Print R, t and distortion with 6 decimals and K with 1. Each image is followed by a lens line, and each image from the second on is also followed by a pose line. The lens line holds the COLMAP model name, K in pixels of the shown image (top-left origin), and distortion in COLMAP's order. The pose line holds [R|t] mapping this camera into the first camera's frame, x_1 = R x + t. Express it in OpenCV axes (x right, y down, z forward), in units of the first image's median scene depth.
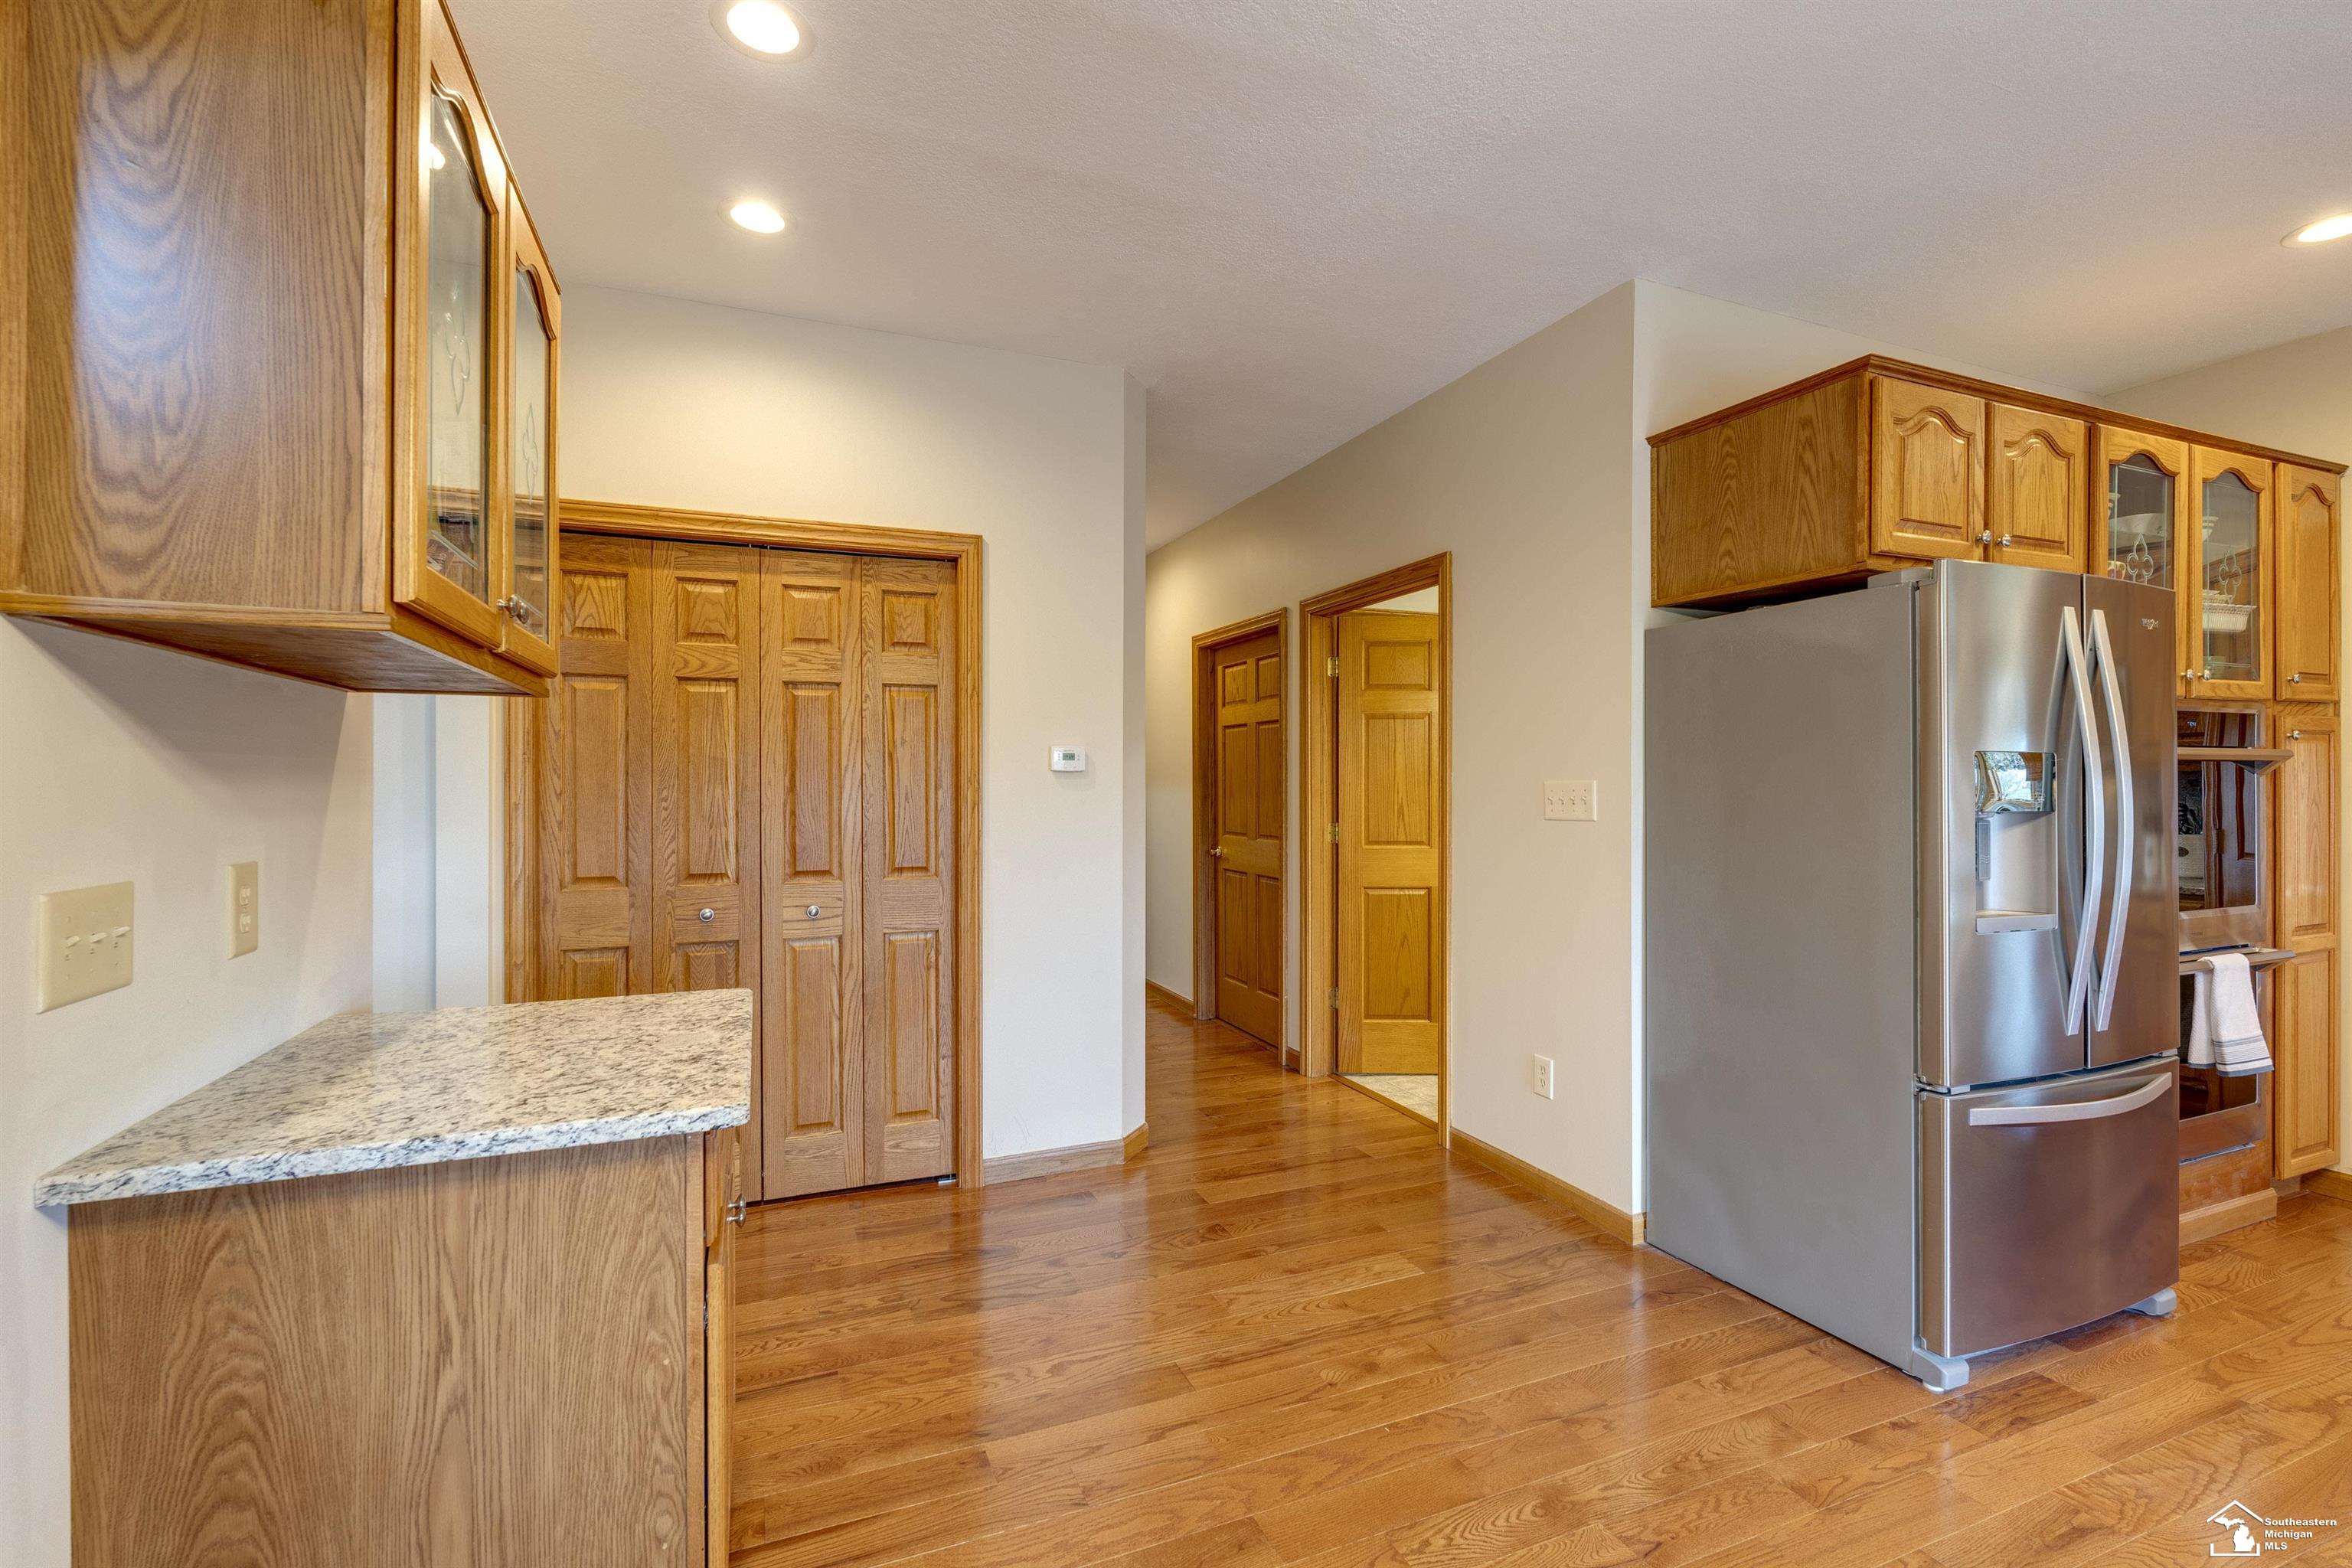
lens RADIAL K [[1027.8, 0, 1178.8], [0, 1027.8, 782.8], [0, 0, 1]] dist [-0.000872, -0.000039]
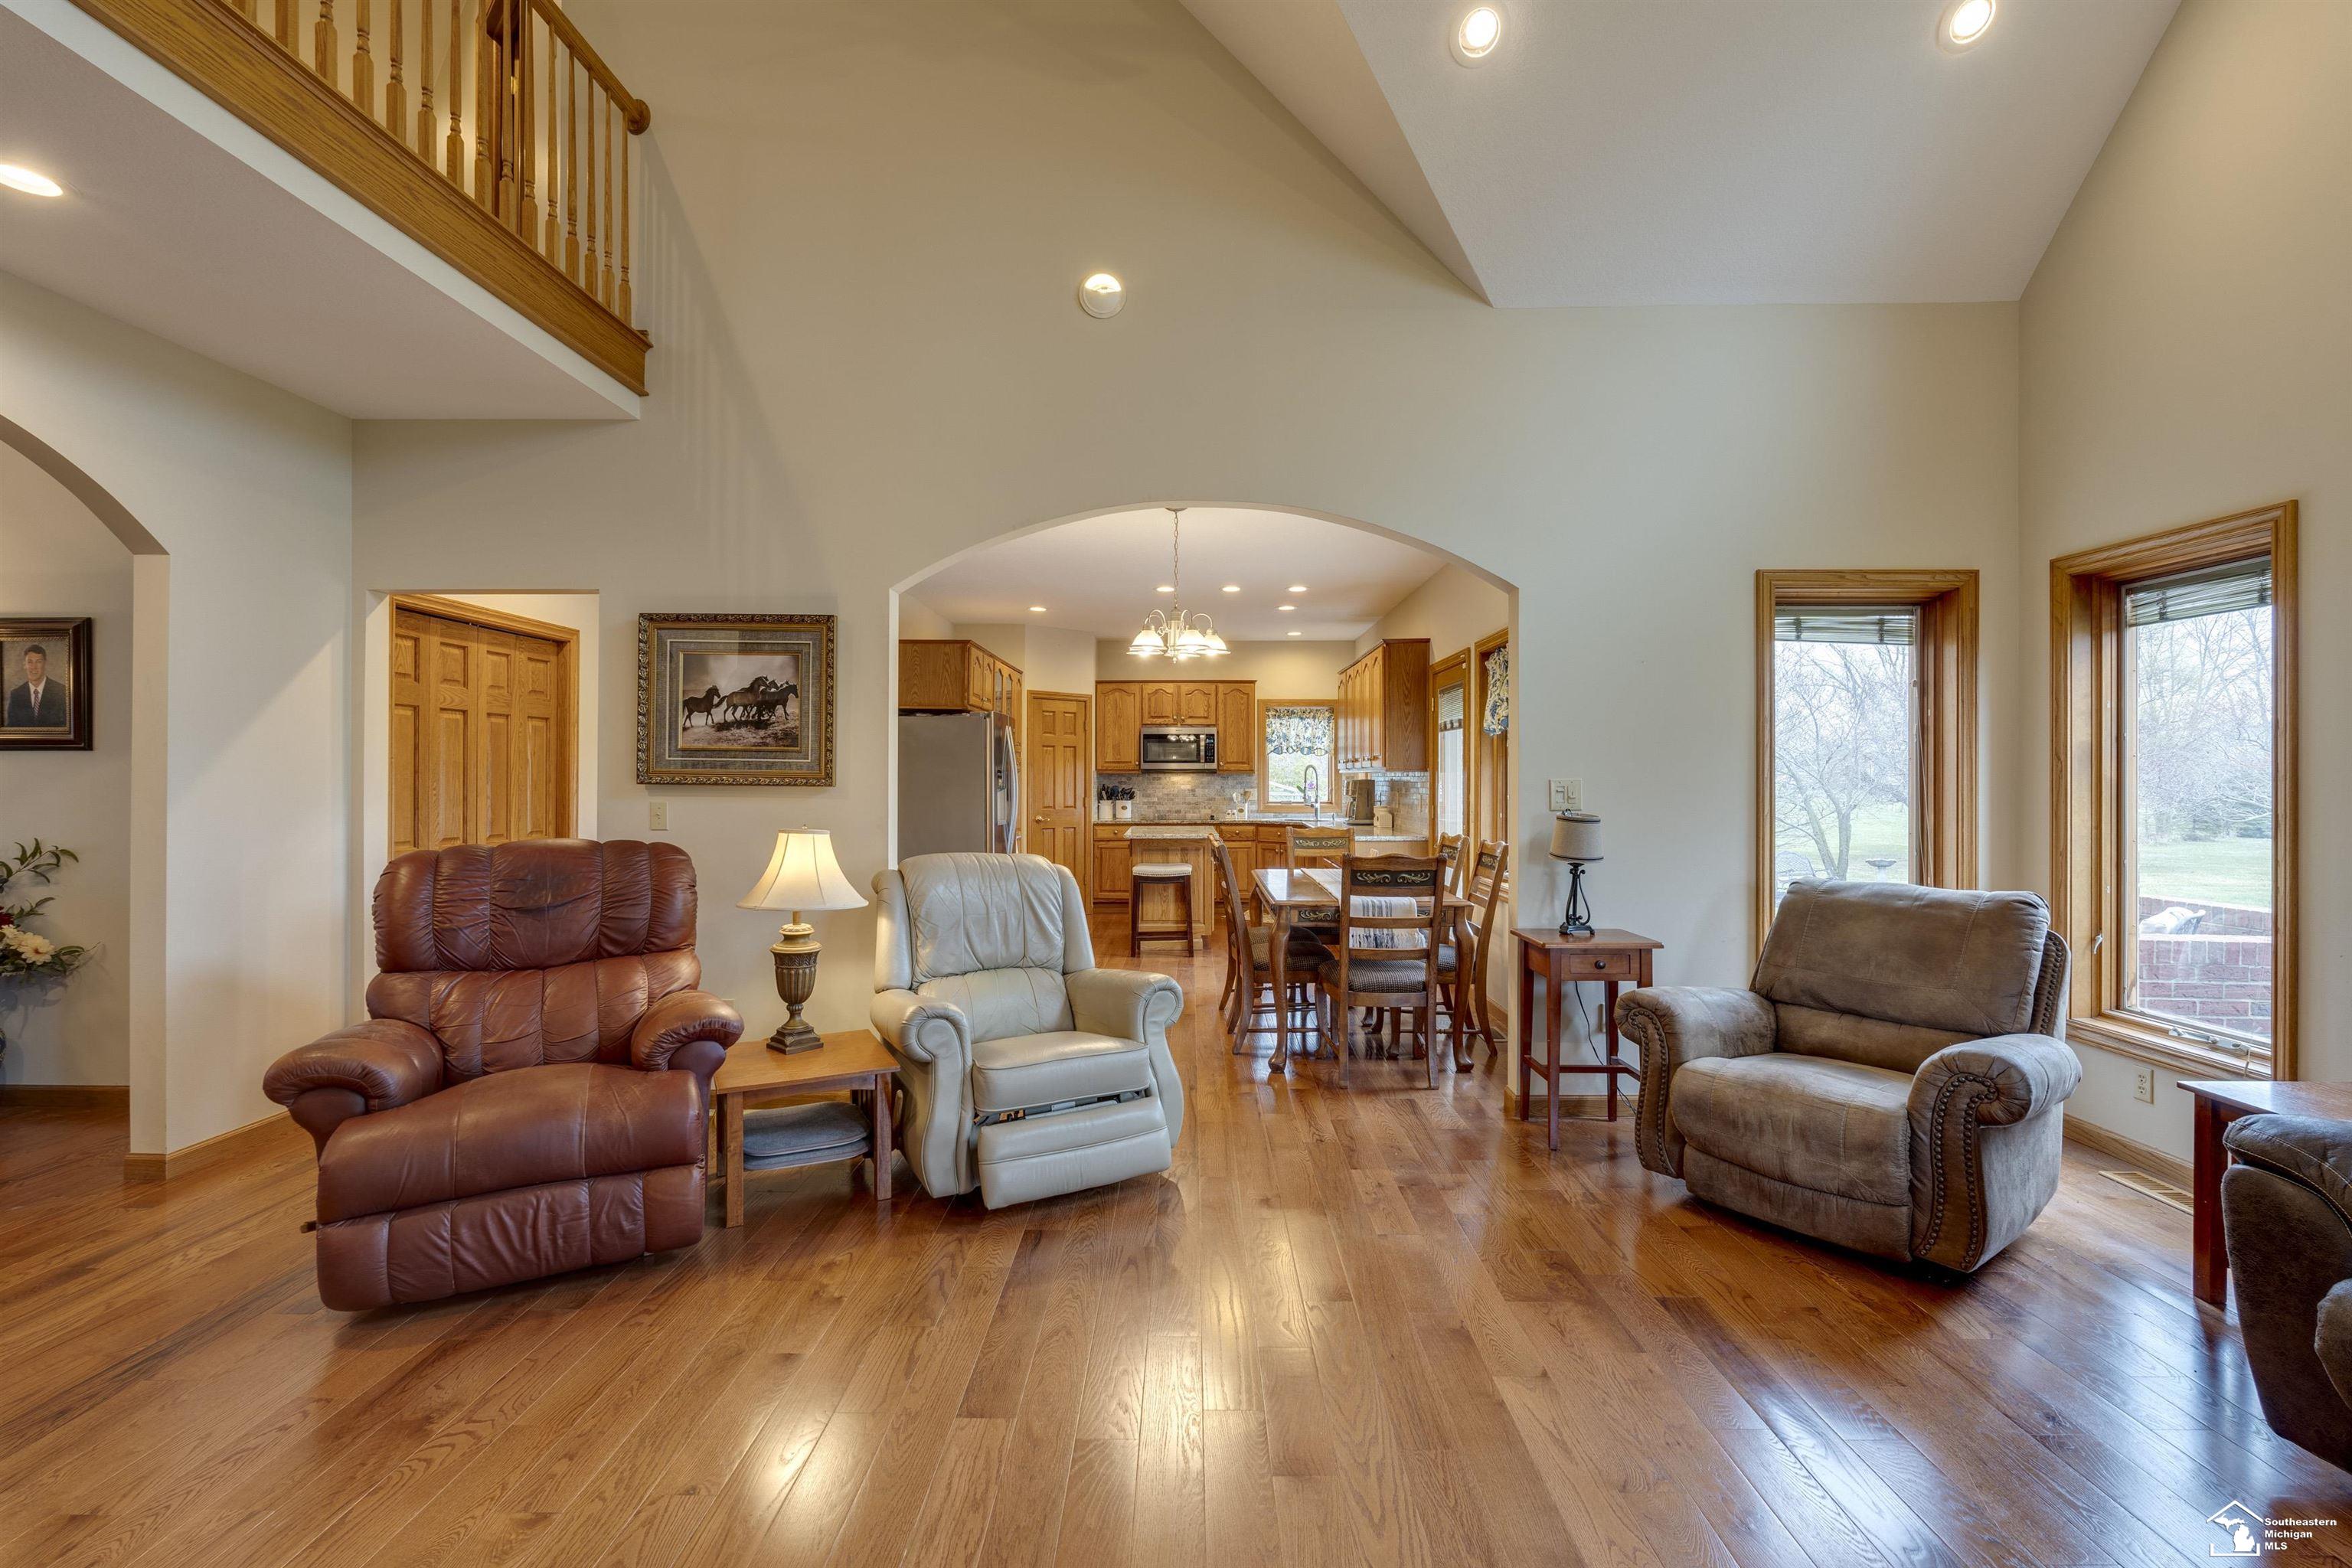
lens RADIAL K [[1027.8, 0, 1175.8], [0, 1027.8, 780.6], [0, 0, 1]] dist [-0.000872, -0.000039]
pose [[0.402125, 0.001503, 0.915584, -1.424933], [-0.004064, 0.999992, 0.000143, 0.001162], [-0.915576, -0.003778, 0.402127, -0.603988]]
